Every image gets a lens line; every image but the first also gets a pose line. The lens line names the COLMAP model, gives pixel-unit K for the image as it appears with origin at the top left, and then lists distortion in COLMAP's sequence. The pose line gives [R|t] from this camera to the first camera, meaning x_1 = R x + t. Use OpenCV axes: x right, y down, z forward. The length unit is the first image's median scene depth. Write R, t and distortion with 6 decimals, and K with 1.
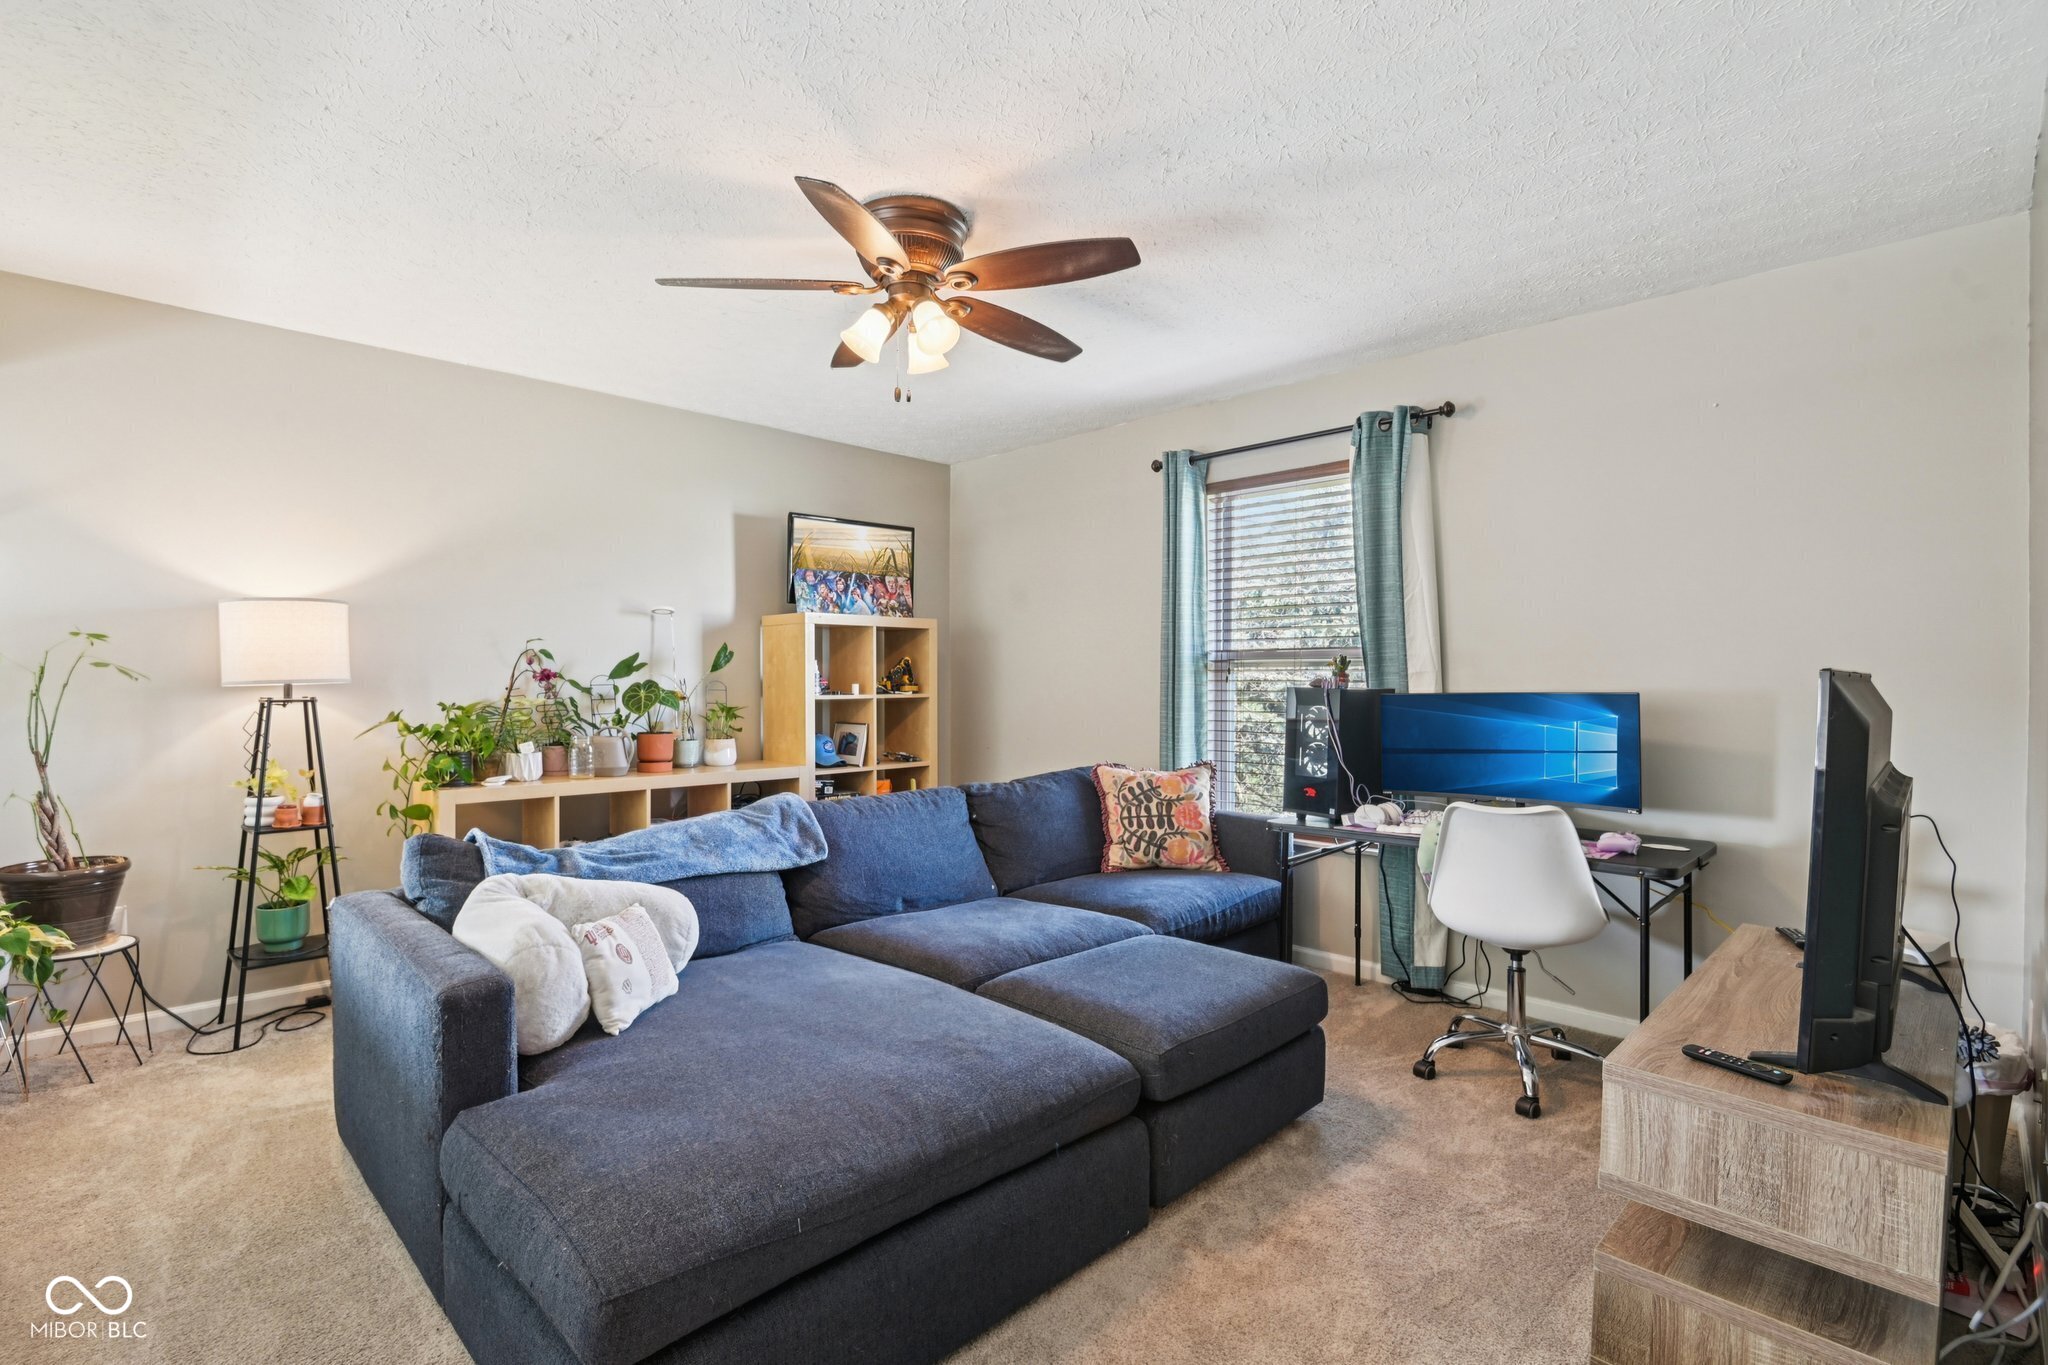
lens RADIAL K [[955.5, 0, 1024.9], [0, 955.5, 680.7], [0, 0, 1]] dist [-0.013013, -0.001904]
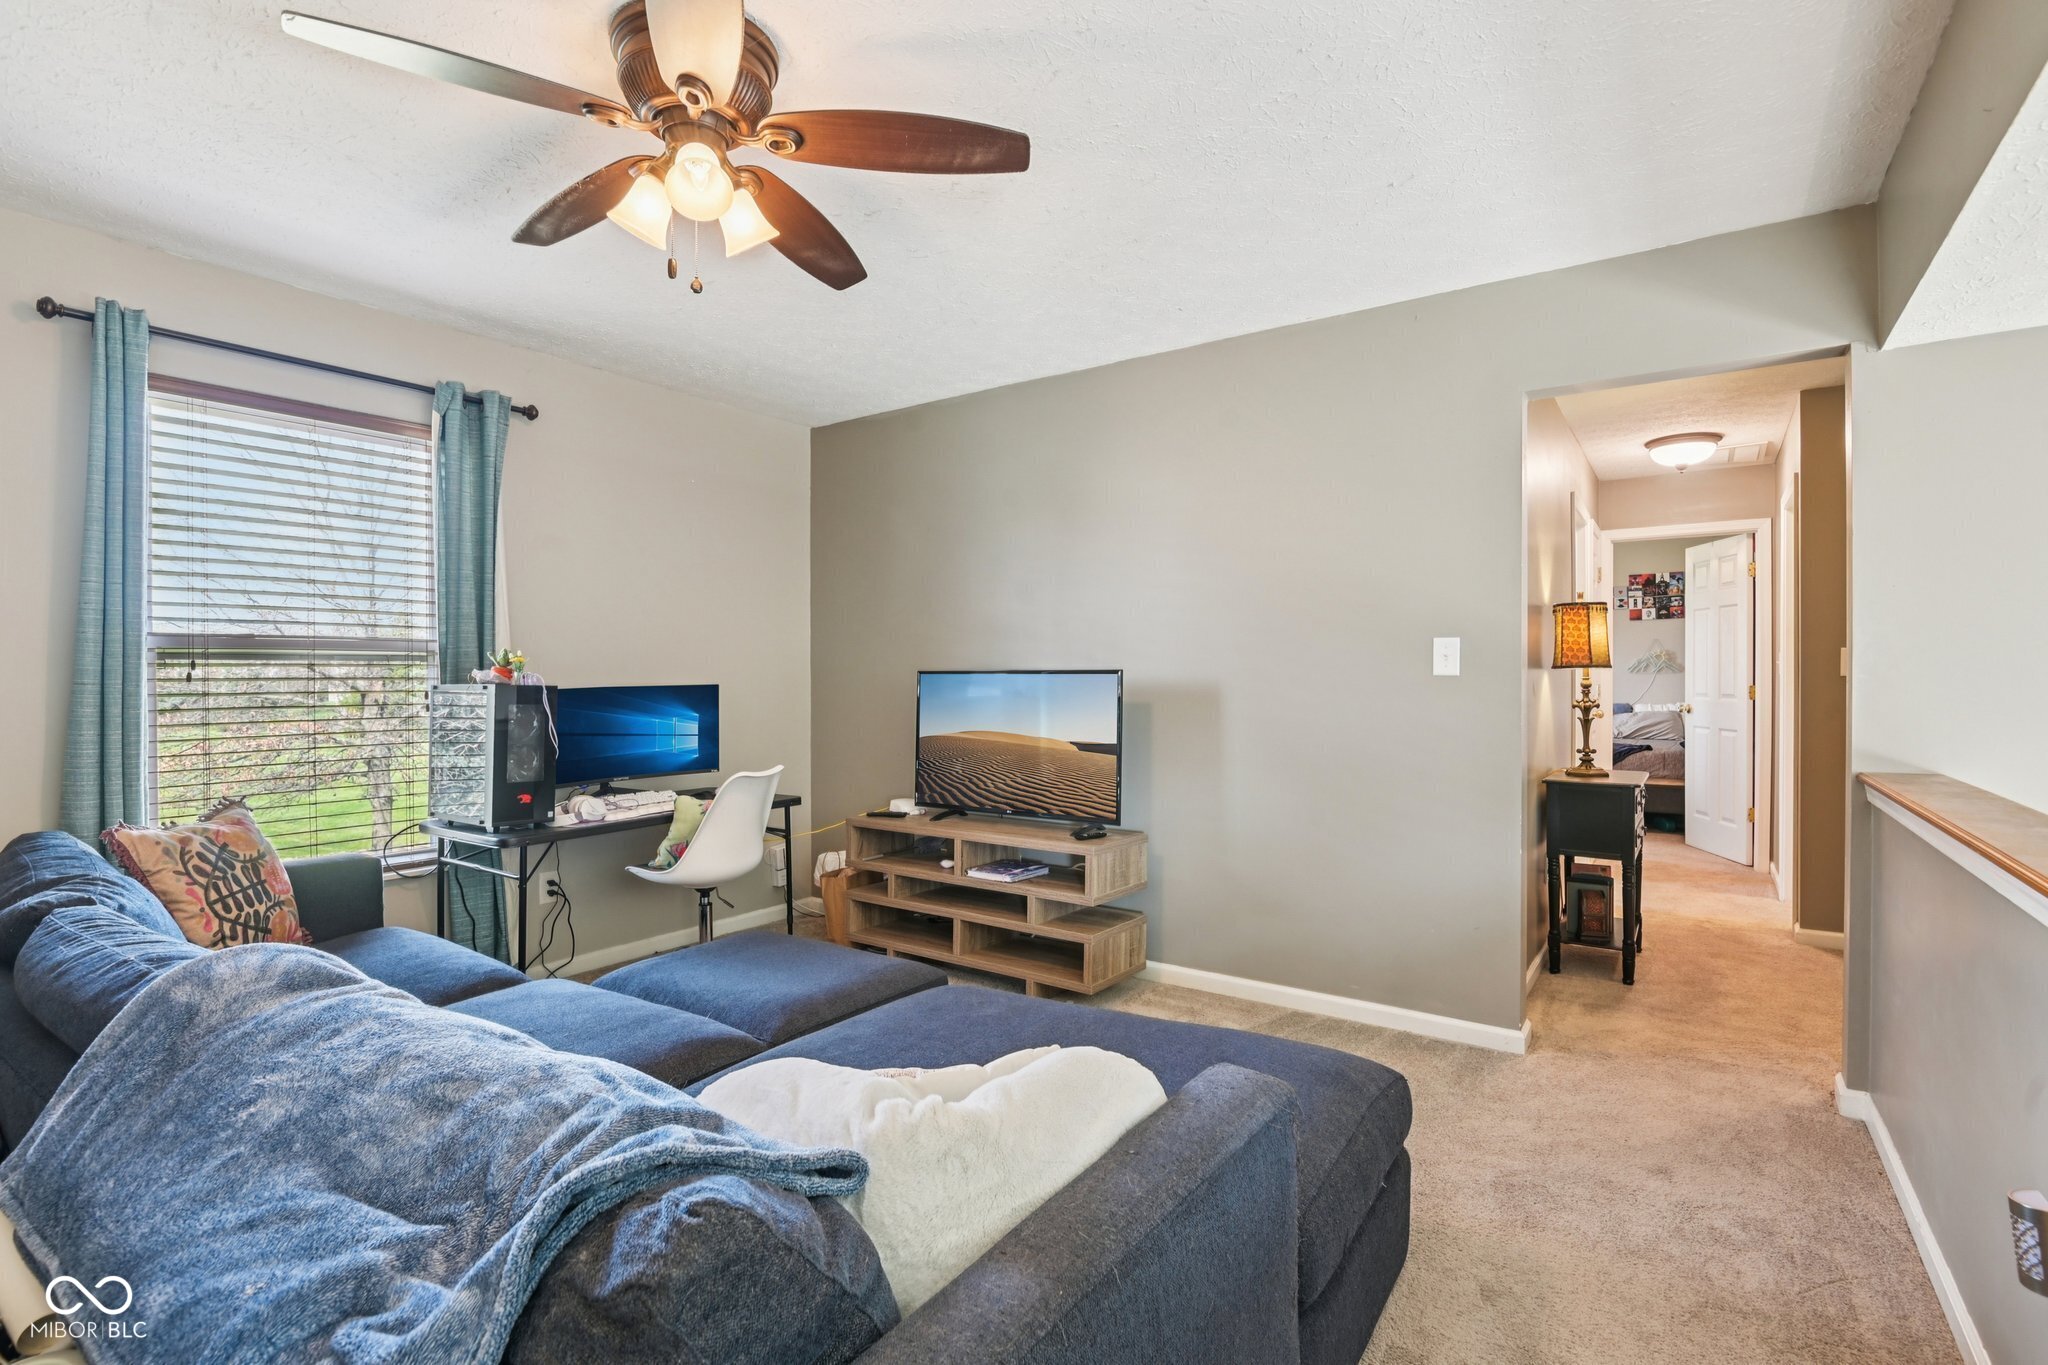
lens RADIAL K [[955.5, 0, 1015.8], [0, 955.5, 678.7], [0, 0, 1]] dist [-0.013013, -0.001904]
pose [[-0.168384, -0.003558, 0.985715, -0.586016], [0.008833, 0.999948, 0.005118, 0.000822], [-0.985682, 0.009568, -0.168344, 0.591918]]
